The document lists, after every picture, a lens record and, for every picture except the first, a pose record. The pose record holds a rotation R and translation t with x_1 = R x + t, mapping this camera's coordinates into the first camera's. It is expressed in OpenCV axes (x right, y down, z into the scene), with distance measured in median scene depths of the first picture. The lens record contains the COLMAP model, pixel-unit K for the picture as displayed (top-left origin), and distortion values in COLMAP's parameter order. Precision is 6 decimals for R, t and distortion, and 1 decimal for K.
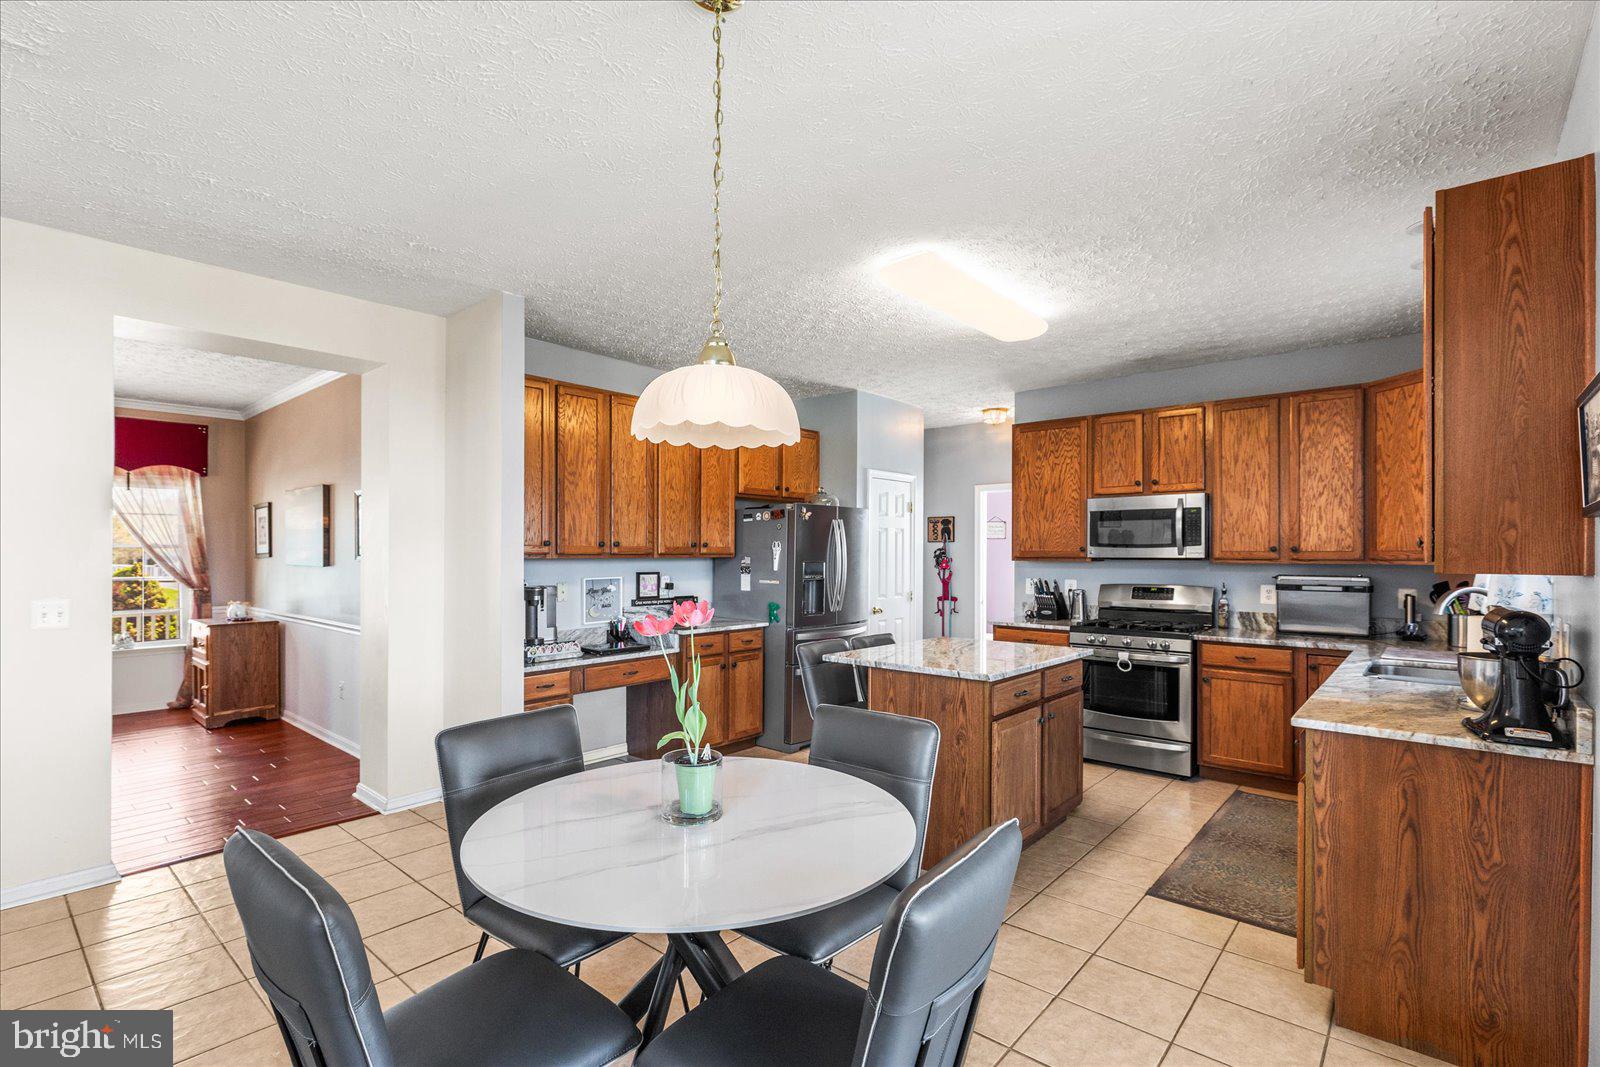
lens RADIAL K [[742.1, 0, 804.6], [0, 742.1, 550.2], [0, 0, 1]] dist [0.003550, 0.001098]
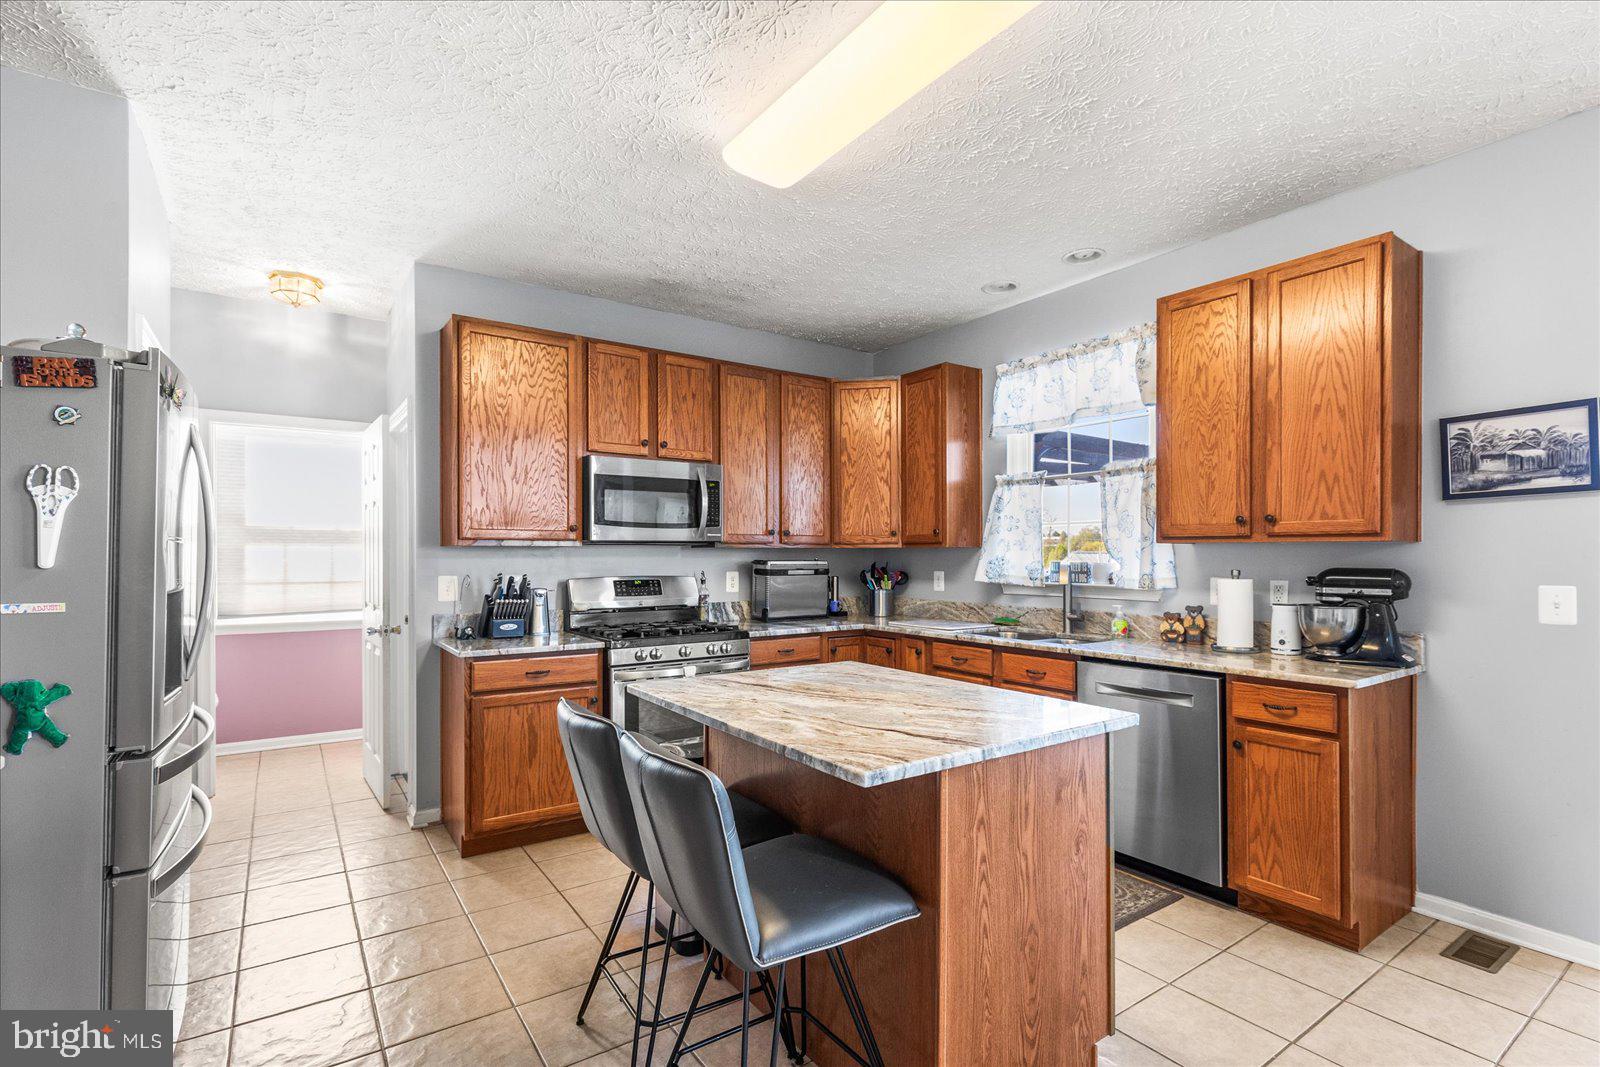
lens RADIAL K [[742.1, 0, 794.2], [0, 742.1, 550.7], [0, 0, 1]] dist [0.003550, 0.001098]
pose [[0.255455, 0.001328, 0.966820, -0.259464], [-0.004772, 0.999989, -0.000112, 0.020778], [-0.966809, -0.004585, 0.255459, 0.695320]]
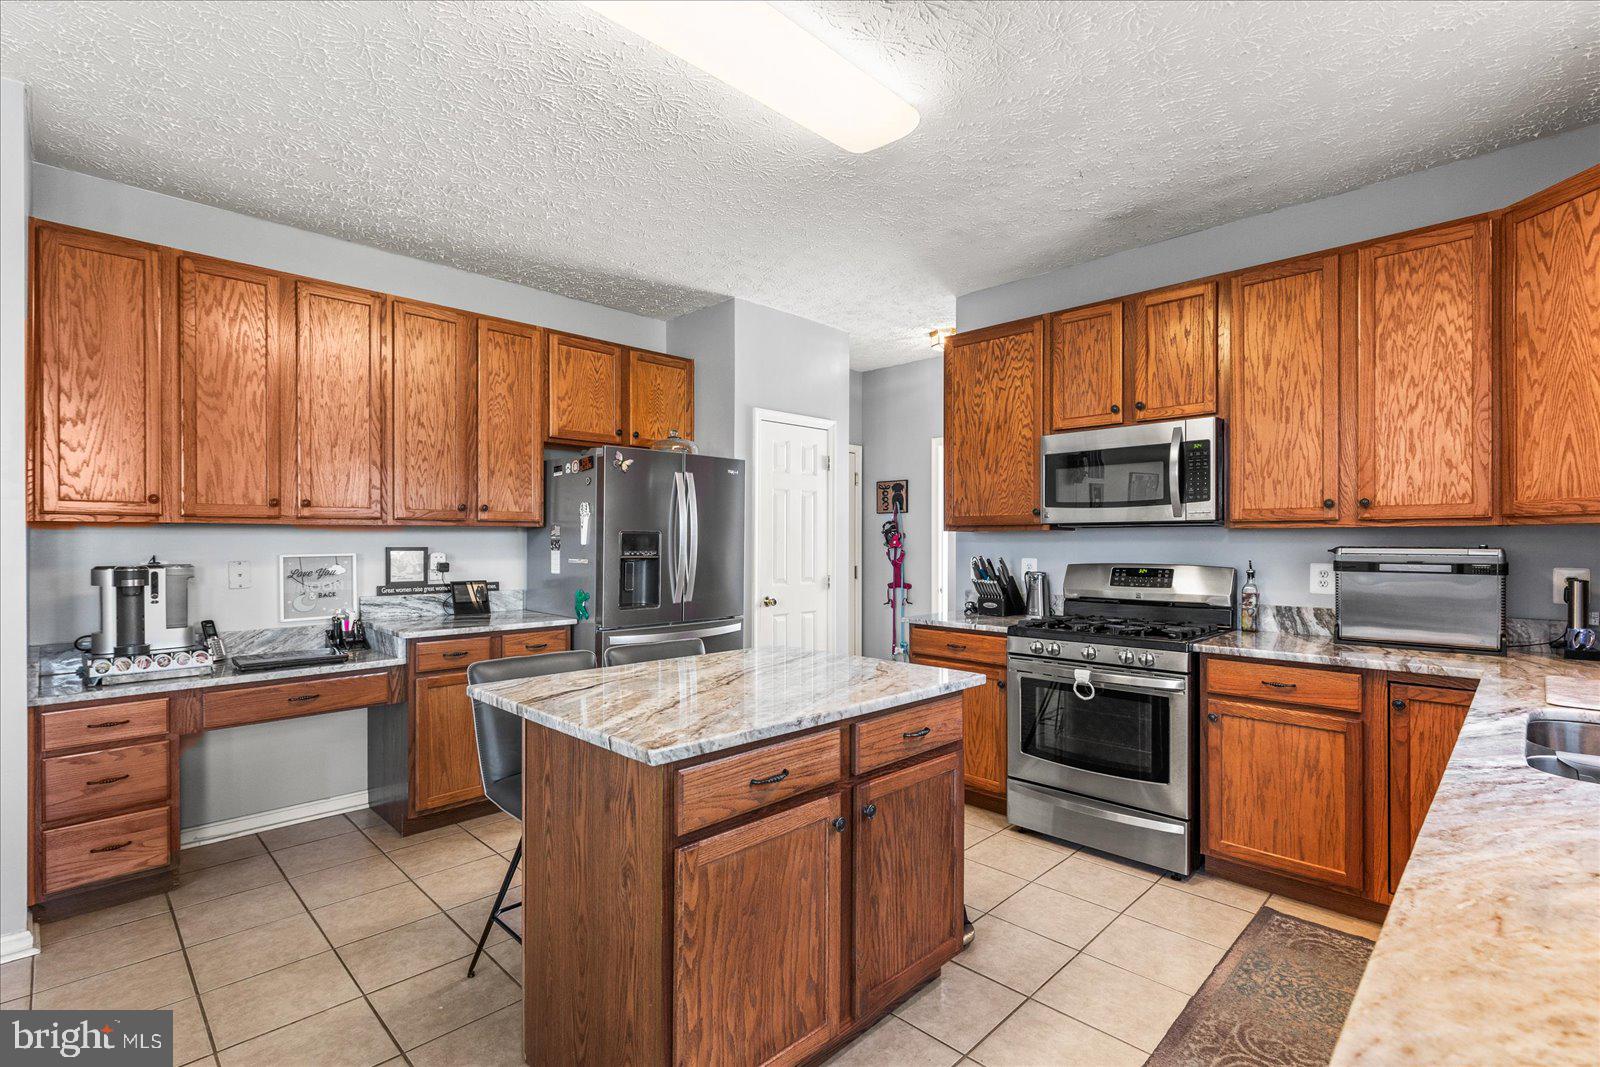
lens RADIAL K [[742.1, 0, 802.0], [0, 742.1, 540.9], [0, 0, 1]] dist [0.003550, 0.001098]
pose [[0.997475, -0.003251, -0.070951, 0.232075], [0.003512, 0.999988, 0.003551, 0.024091], [0.070938, -0.003791, 0.997473, 0.345714]]
